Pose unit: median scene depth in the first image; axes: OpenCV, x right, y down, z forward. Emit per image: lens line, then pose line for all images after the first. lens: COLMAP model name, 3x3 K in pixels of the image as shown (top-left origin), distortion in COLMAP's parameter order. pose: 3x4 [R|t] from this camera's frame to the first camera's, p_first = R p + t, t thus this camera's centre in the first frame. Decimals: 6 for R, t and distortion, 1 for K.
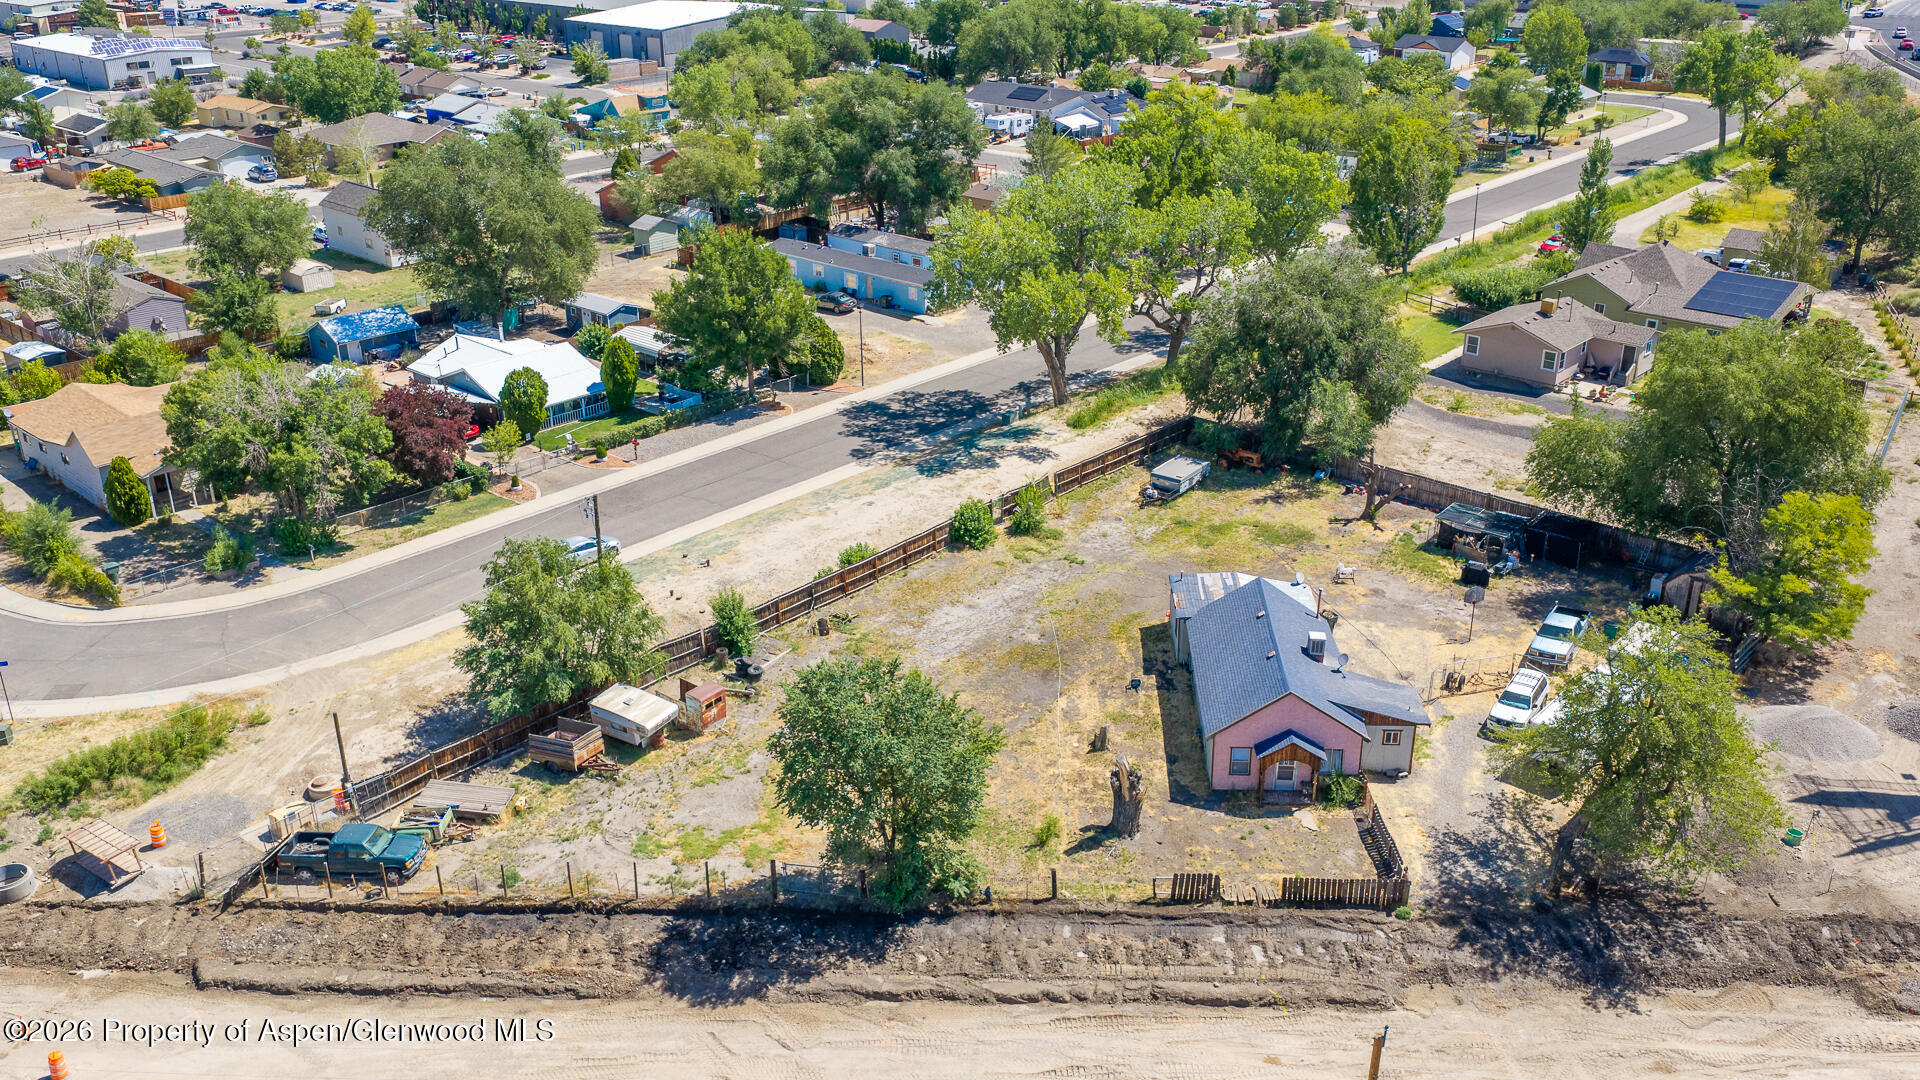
lens RADIAL K [[1590.5, 0, 960.0], [0, 1590.5, 540.0], [0, 0, 1]] dist [0.021819, -0.050328]
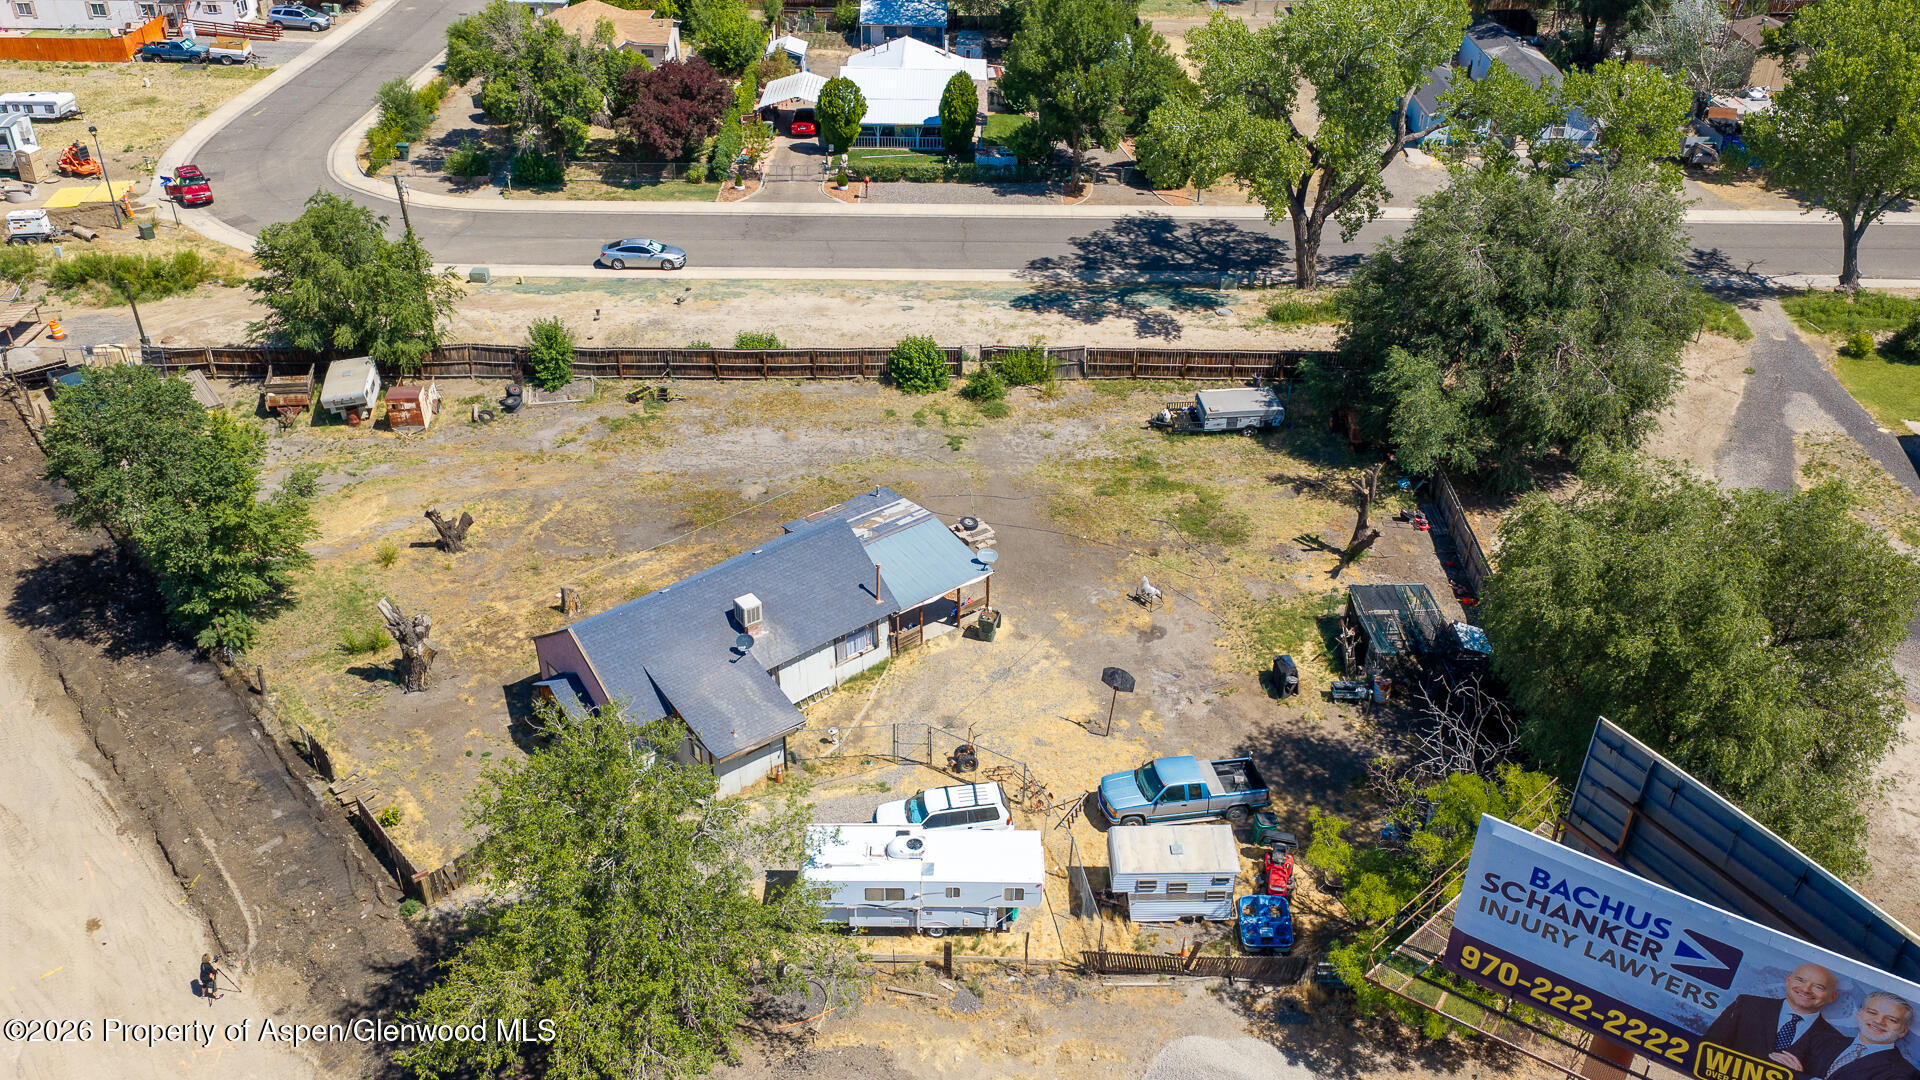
lens RADIAL K [[1590.5, 0, 960.0], [0, 1590.5, 540.0], [0, 0, 1]] dist [0.021819, -0.050328]
pose [[0.674362, 0.410563, -0.613738, 0.653030], [-0.309194, 0.911801, 0.270218, -0.179591], [0.670548, 0.007540, 0.741827, 0.425984]]
